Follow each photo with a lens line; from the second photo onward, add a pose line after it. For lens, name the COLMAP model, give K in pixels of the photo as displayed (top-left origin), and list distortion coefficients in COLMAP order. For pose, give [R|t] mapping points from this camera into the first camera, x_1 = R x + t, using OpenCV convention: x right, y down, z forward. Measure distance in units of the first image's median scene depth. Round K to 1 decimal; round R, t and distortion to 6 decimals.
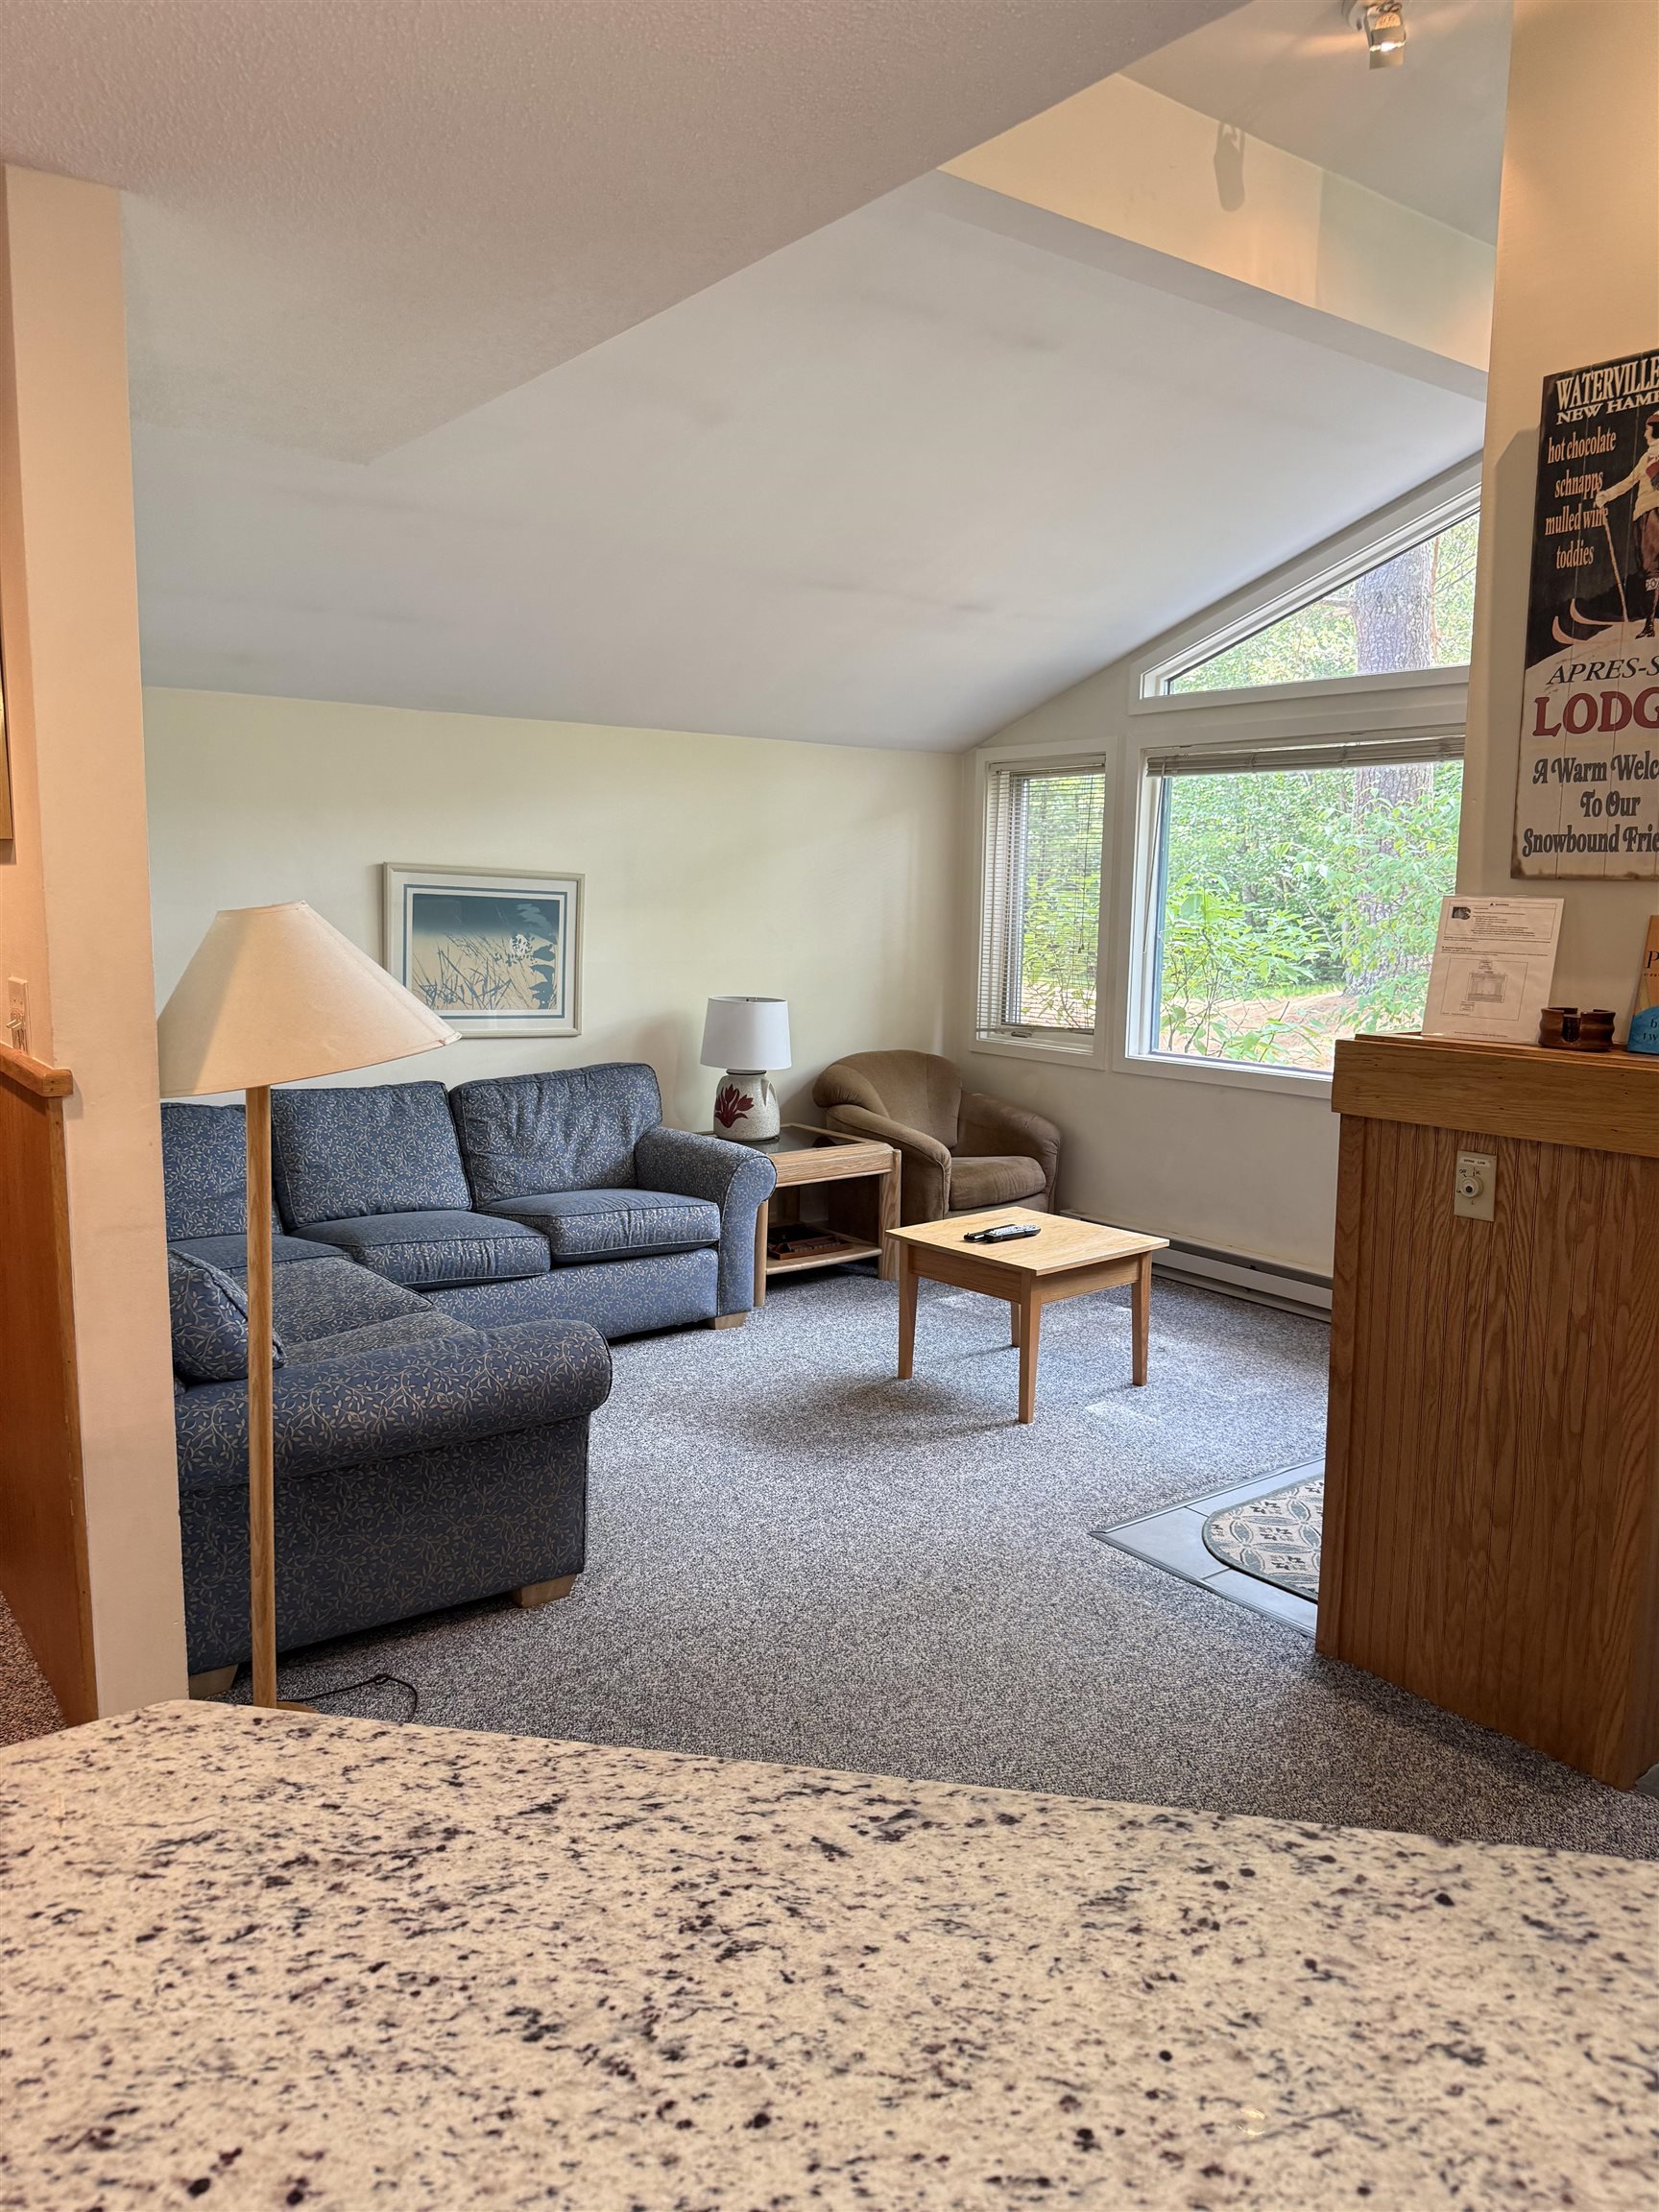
lens RADIAL K [[1572.1, 0, 827.6], [0, 1572.1, 1101.2], [0, 0, 1]] dist [0.131368, -0.181580]
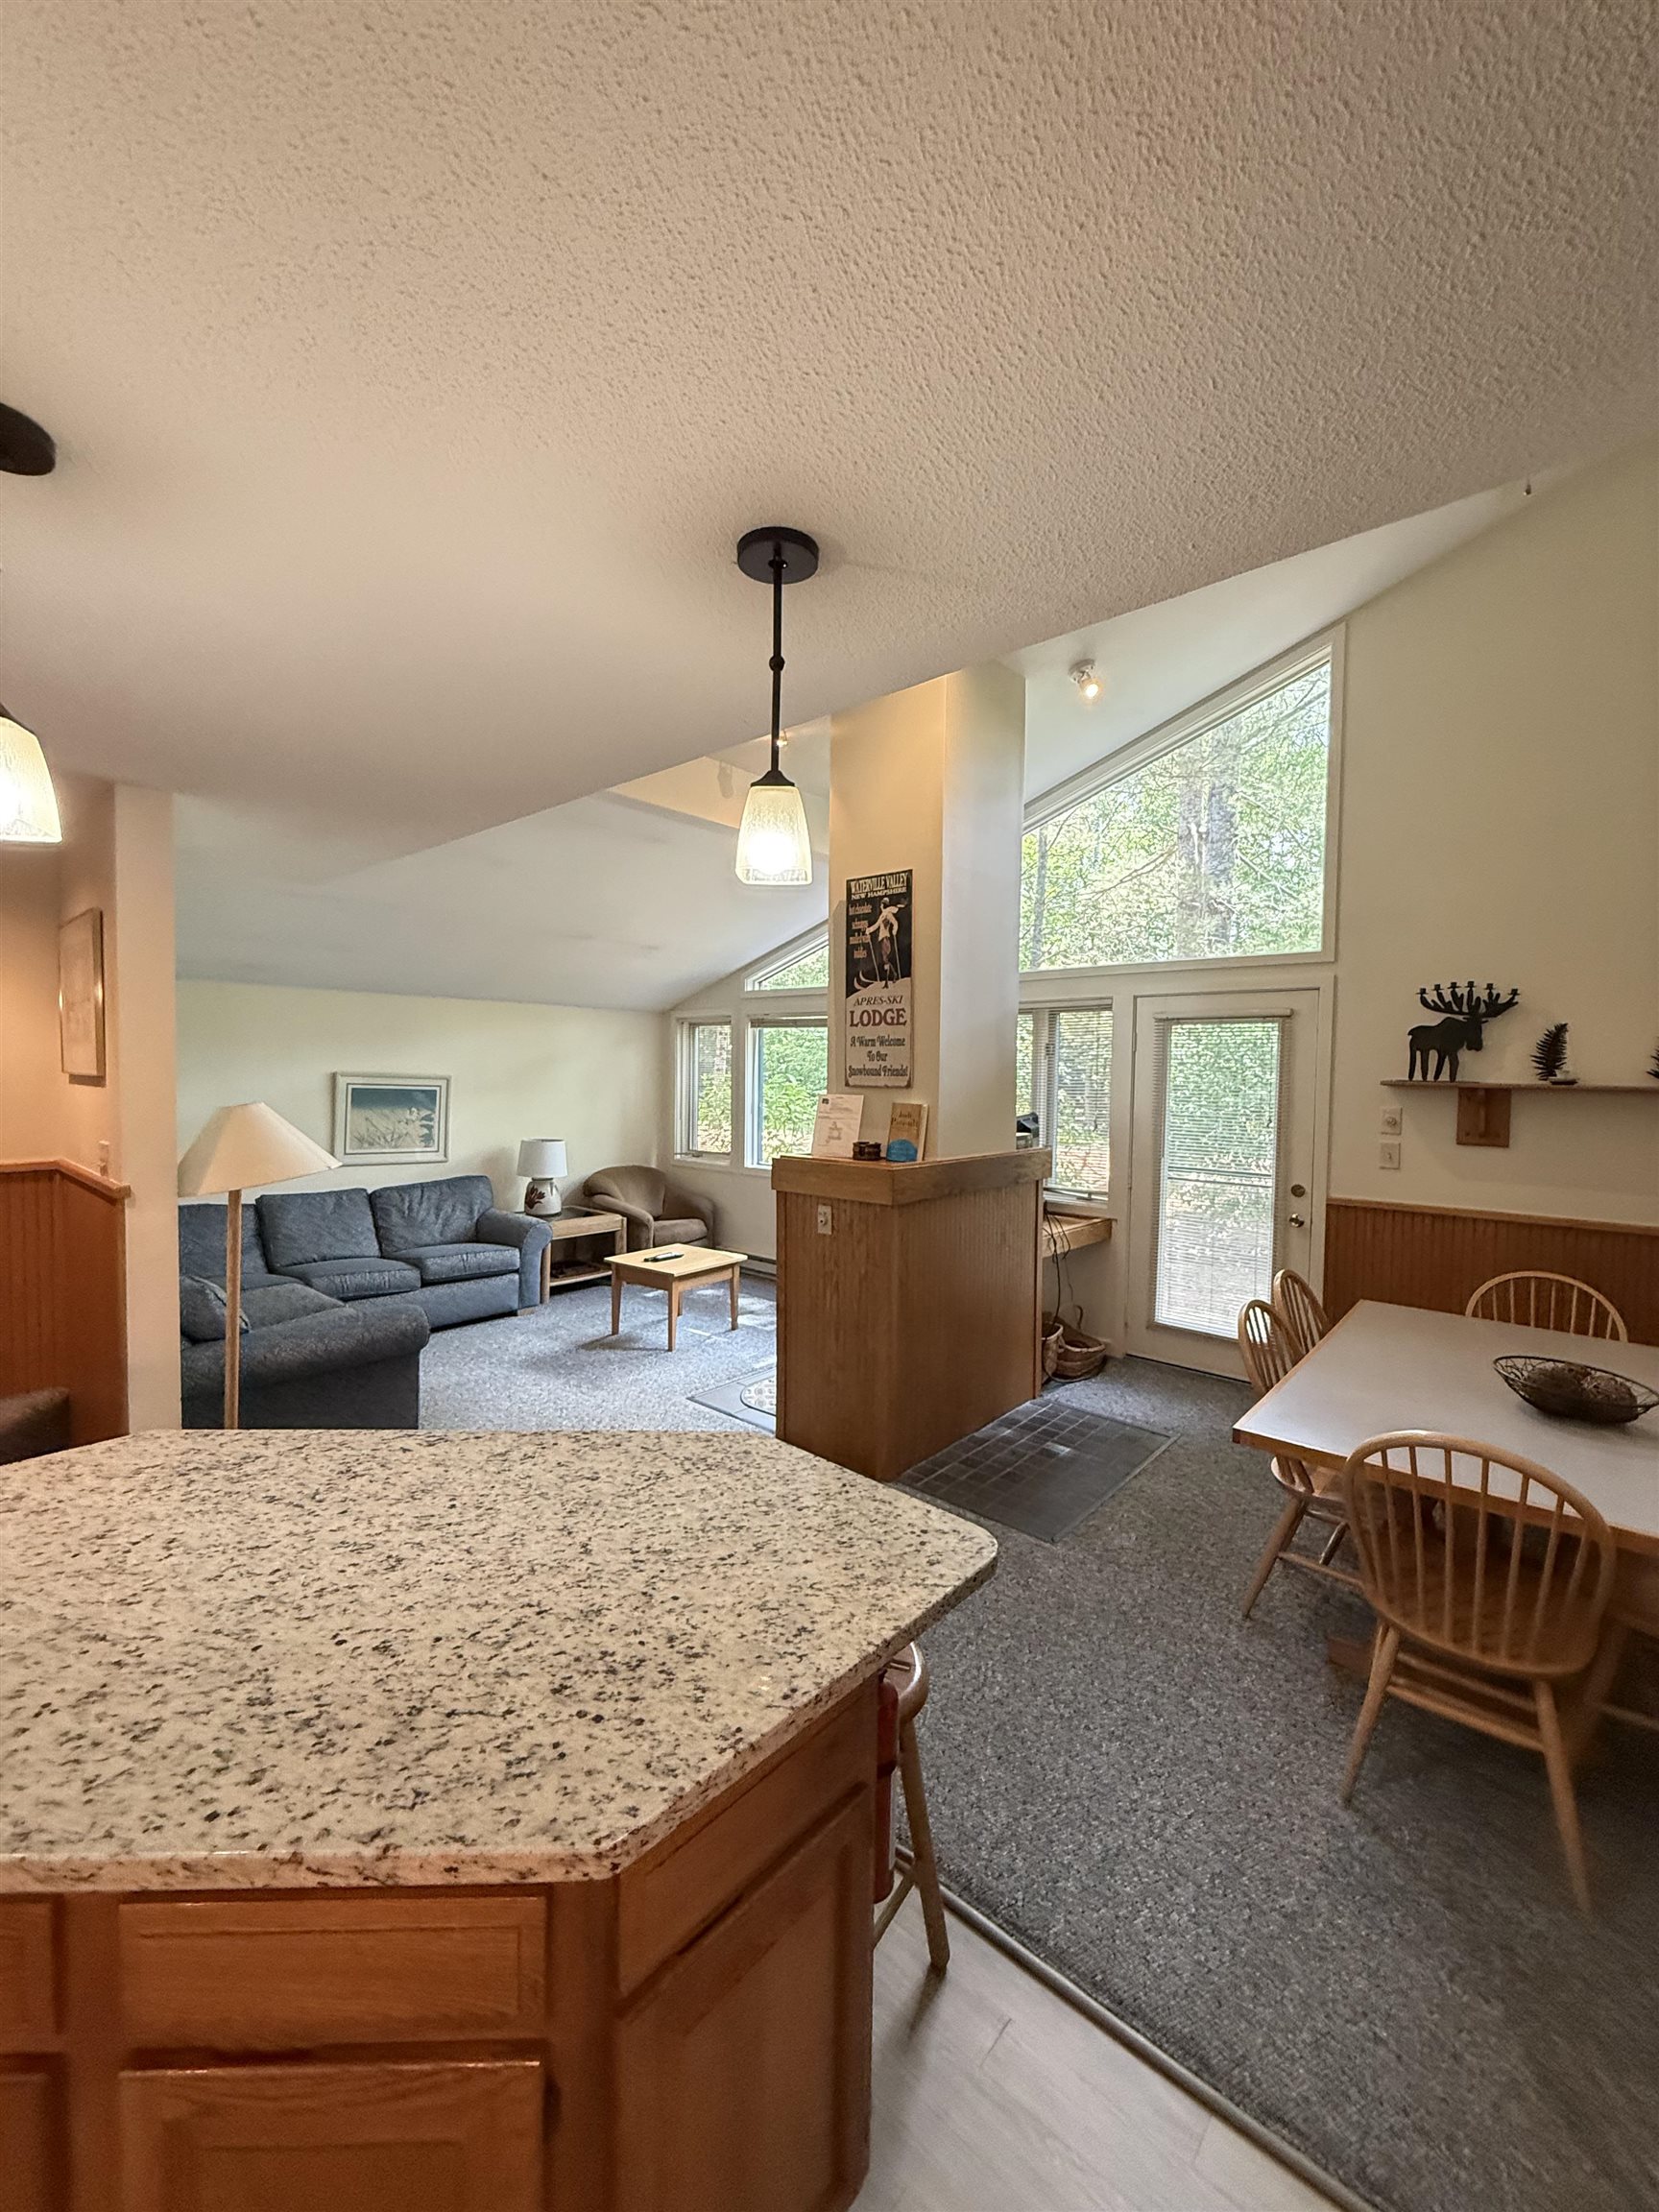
lens RADIAL K [[889.7, 0, 828.0], [0, 889.7, 1109.9], [0, 0, 1]] dist [0.000264, 0.000116]
pose [[0.978928, -0.009213, 0.203999, 0.087830], [0.028231, 0.995495, -0.090511, 0.006550], [-0.202246, 0.094363, 0.974778, -0.155770]]
